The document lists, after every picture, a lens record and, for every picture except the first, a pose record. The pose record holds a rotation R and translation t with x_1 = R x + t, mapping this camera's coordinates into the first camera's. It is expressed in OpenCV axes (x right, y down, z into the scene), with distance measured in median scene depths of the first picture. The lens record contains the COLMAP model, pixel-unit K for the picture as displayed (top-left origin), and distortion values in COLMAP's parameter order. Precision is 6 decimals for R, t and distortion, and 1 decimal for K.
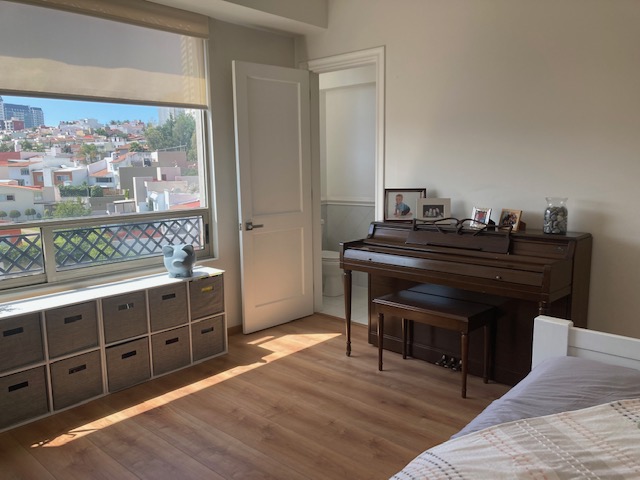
lens RADIAL K [[520.4, 0, 315.5], [0, 520.4, 241.9], [0, 0, 1]] dist [0.044210, -0.054974]
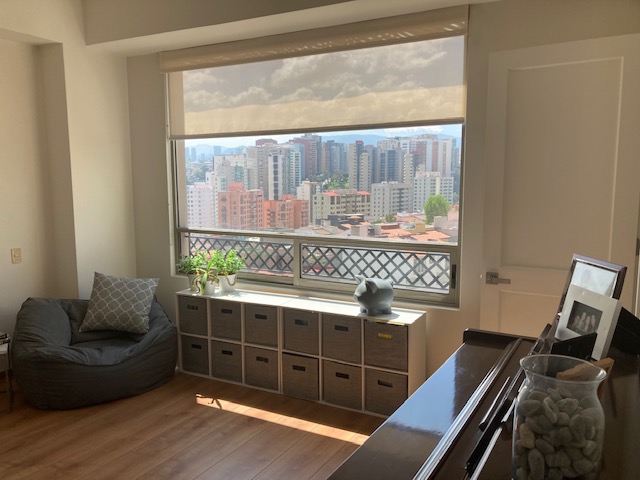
lens RADIAL K [[520.4, 0, 315.5], [0, 520.4, 241.9], [0, 0, 1]] dist [0.044210, -0.054974]
pose [[0.248903, 0.130825, -0.959652, 0.632687], [-0.150744, 0.983993, 0.095045, -0.140736], [0.956725, 0.121005, 0.264640, 0.723358]]
